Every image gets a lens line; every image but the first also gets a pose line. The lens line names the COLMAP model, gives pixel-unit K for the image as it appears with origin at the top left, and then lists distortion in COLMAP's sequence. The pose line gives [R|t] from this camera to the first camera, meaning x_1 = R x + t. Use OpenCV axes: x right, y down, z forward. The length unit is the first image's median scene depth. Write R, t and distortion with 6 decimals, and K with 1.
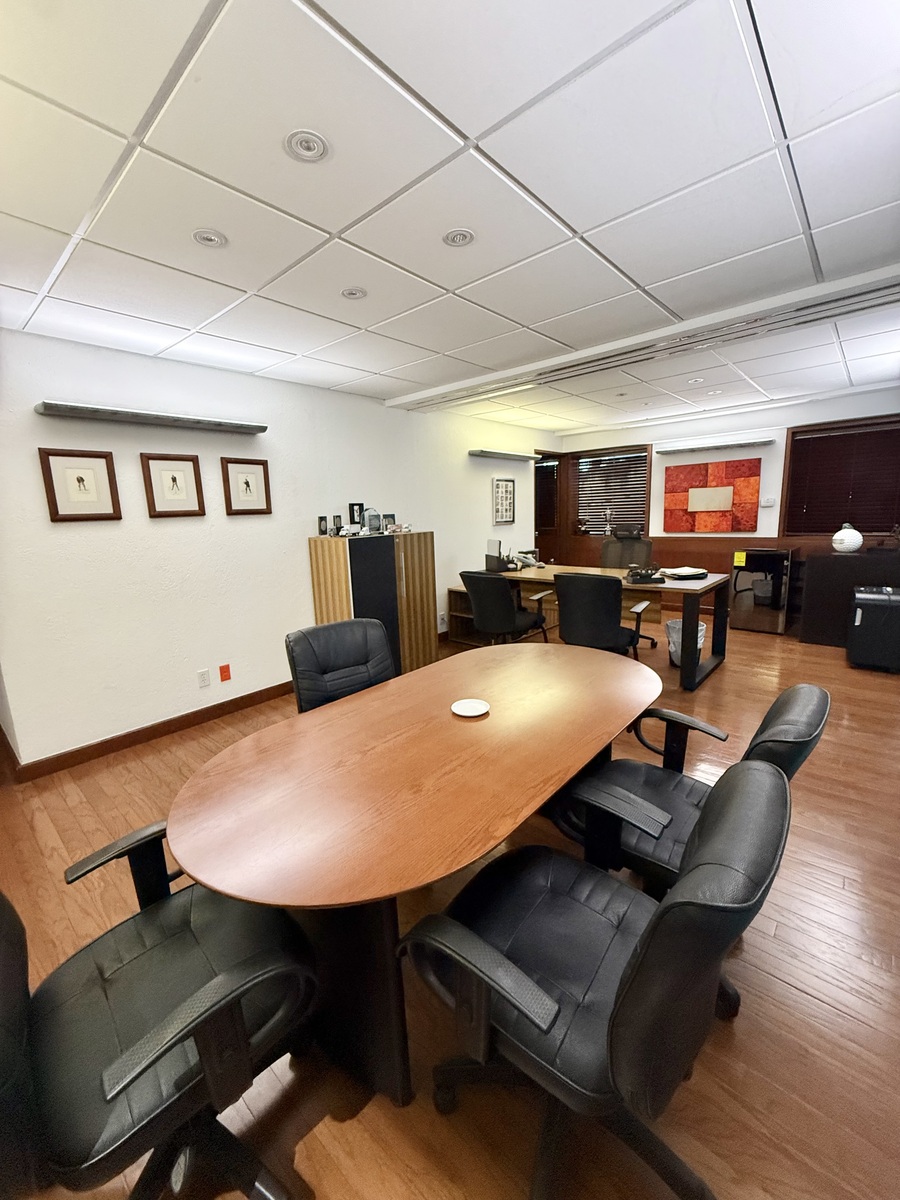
lens RADIAL K [[480.7, 0, 450.6], [0, 480.7, 596.1], [0, 0, 1]] dist [-0.003151, -0.000156]
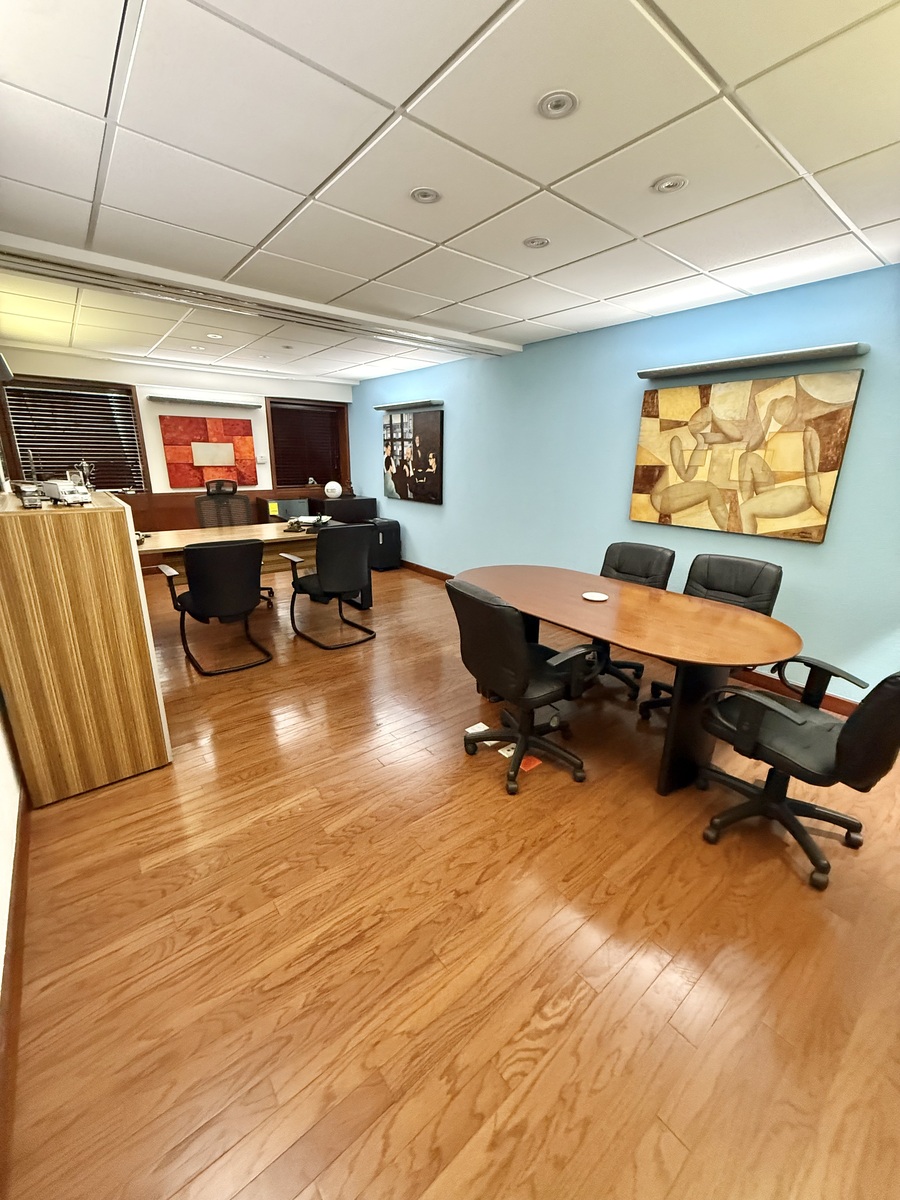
lens RADIAL K [[480.7, 0, 451.7], [0, 480.7, 599.5], [0, 0, 1]] dist [-0.003151, -0.000156]
pose [[0.161356, -0.244672, 0.956086, -0.472234], [0.152370, 0.963340, 0.220814, -0.053389], [-0.975063, 0.110049, 0.192722, 0.353424]]
